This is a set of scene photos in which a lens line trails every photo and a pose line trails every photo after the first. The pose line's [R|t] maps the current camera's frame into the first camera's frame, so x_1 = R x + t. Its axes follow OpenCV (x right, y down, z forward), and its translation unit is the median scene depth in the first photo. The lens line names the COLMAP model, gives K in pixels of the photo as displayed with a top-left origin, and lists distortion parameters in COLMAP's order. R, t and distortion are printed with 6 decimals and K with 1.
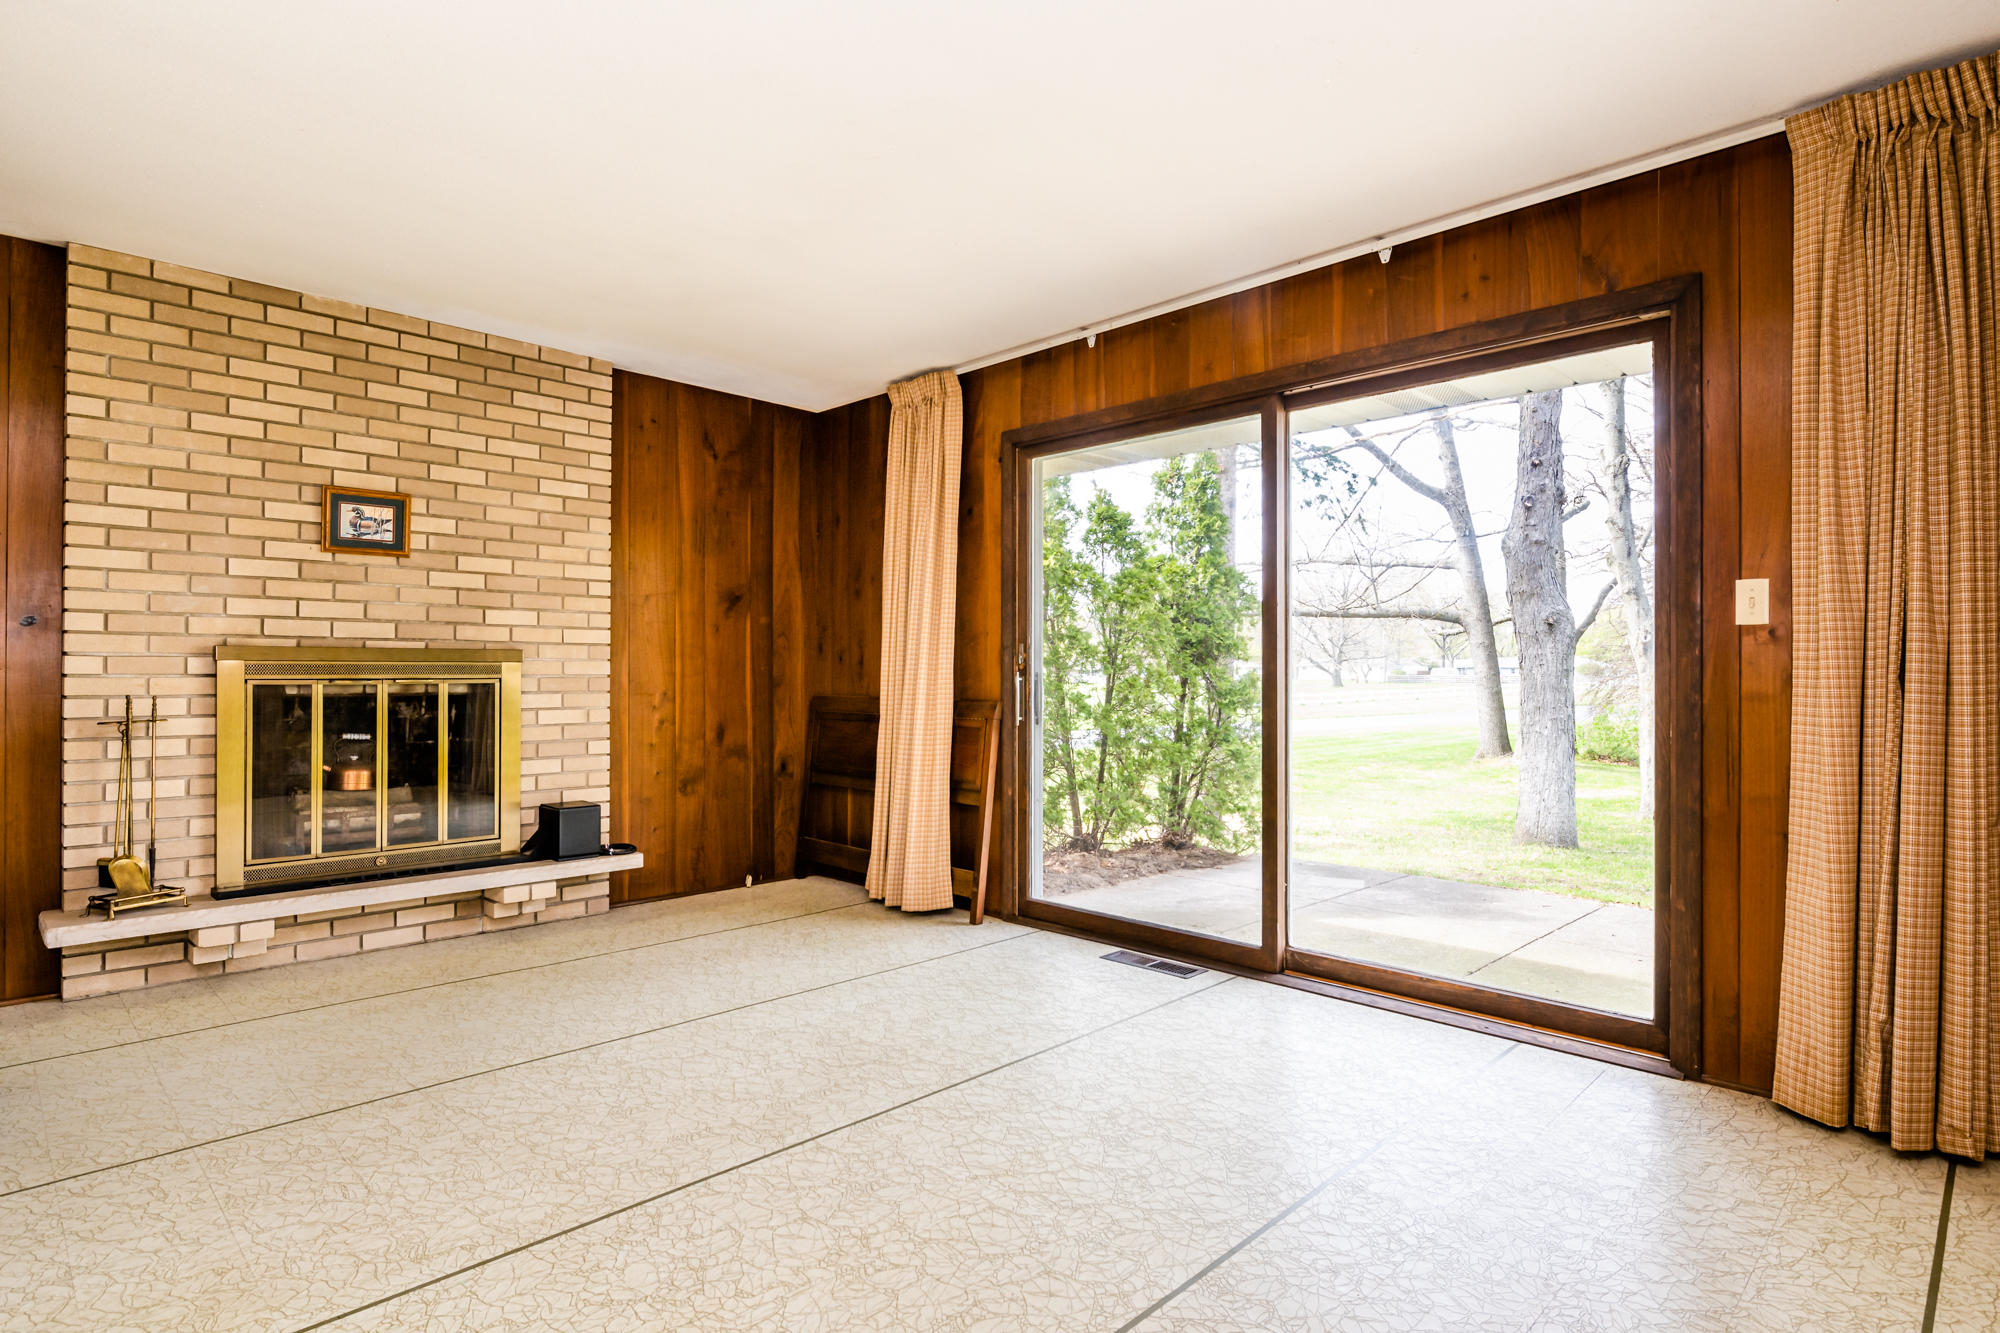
lens RADIAL K [[1029.5, 0, 993.6], [0, 1029.5, 669.4], [0, 0, 1]] dist [-0.005334, -0.000877]
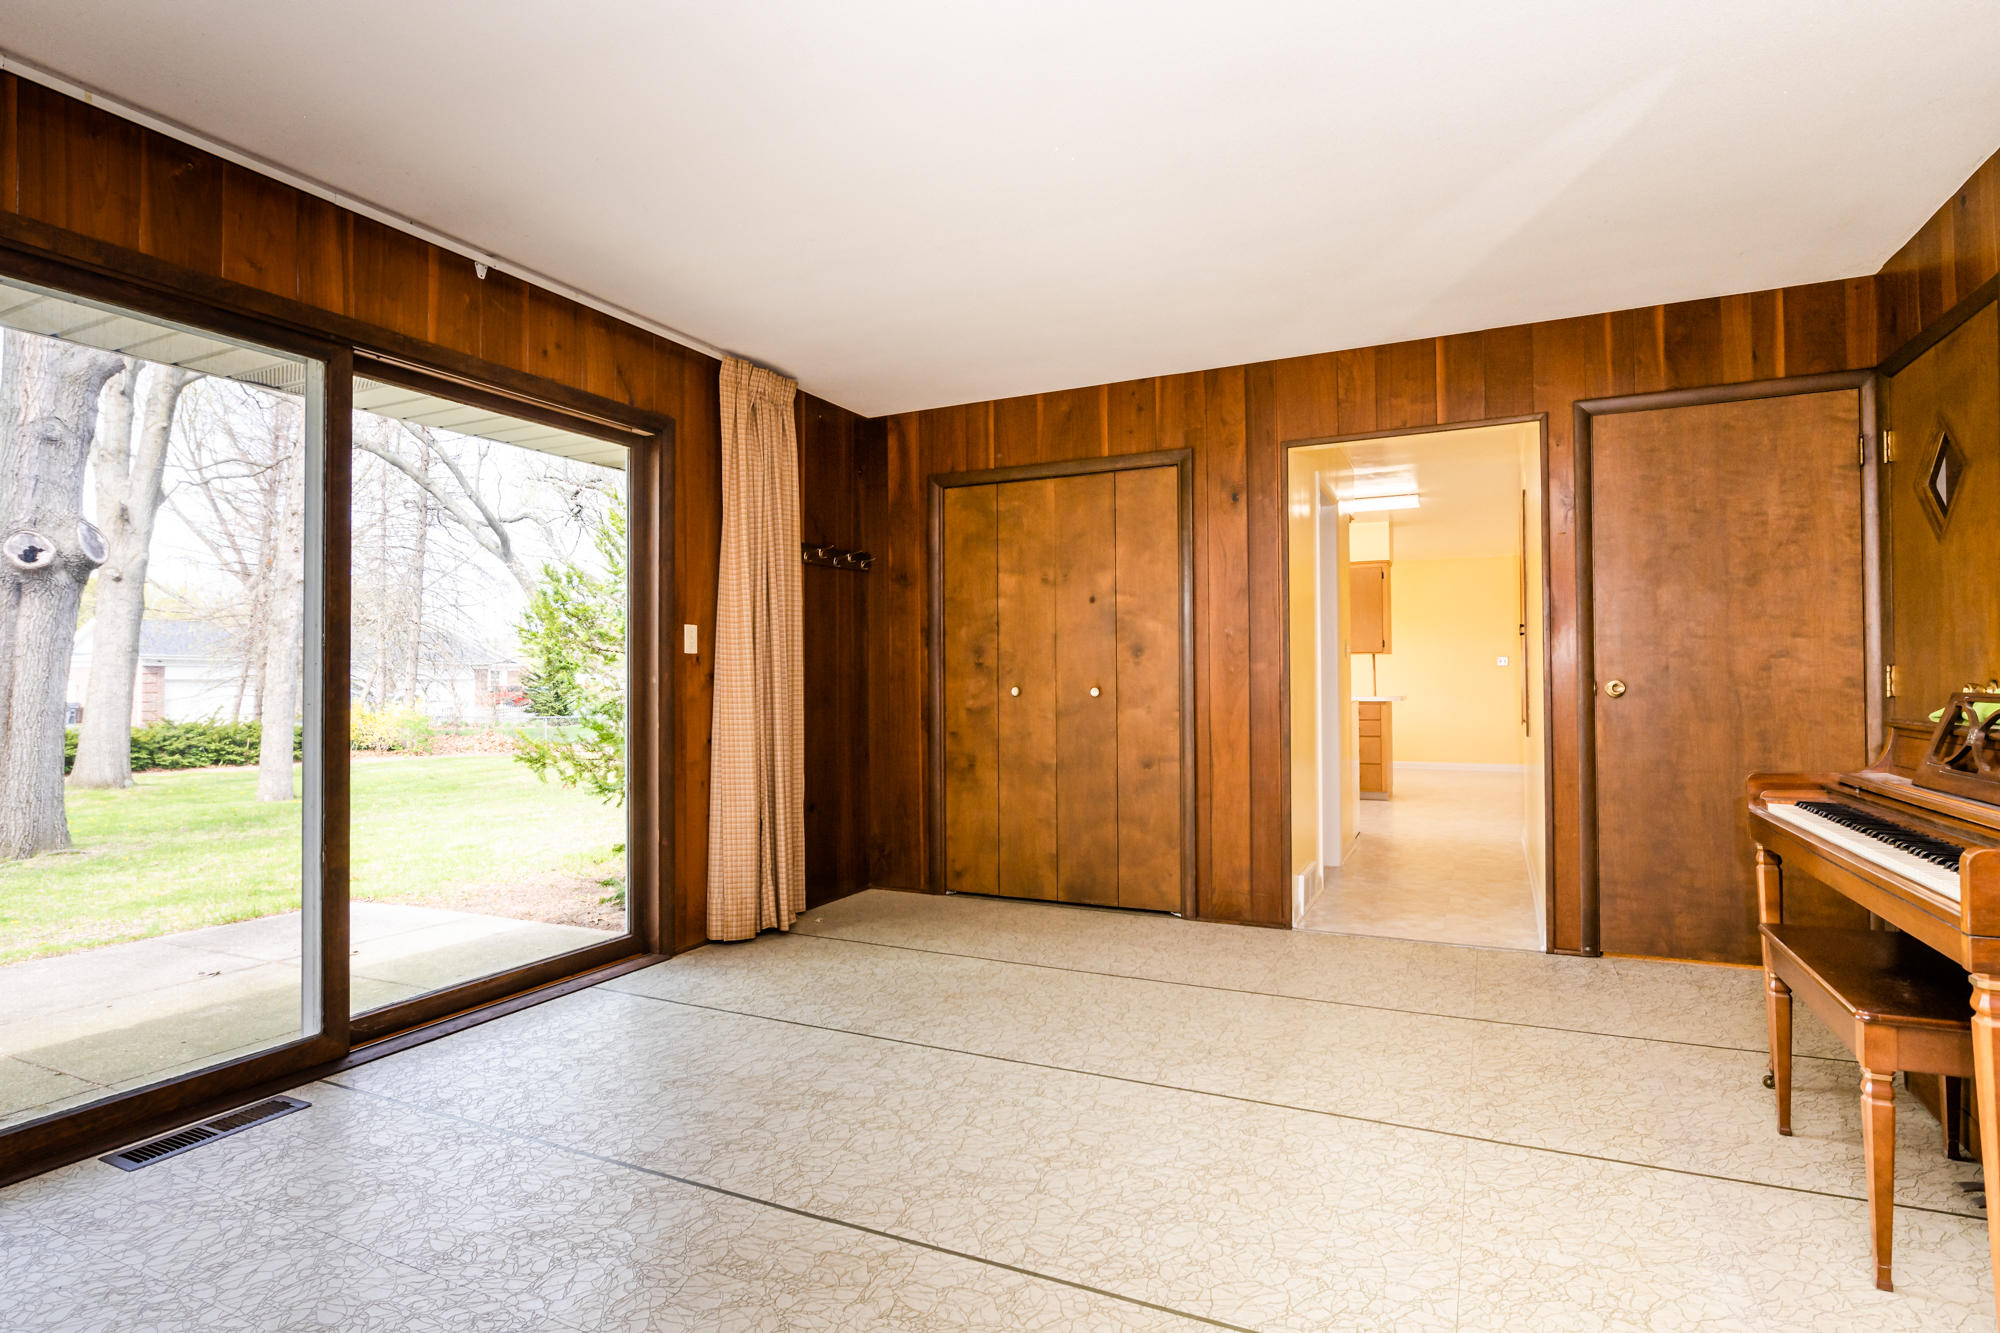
lens RADIAL K [[1029.5, 0, 993.6], [0, 1029.5, 669.4], [0, 0, 1]] dist [-0.005334, -0.000877]
pose [[-0.327121, 0.011298, 0.944915, -0.834728], [0.003565, 0.999936, -0.010721, -0.000115], [-0.944976, -0.000139, -0.327141, 0.979286]]
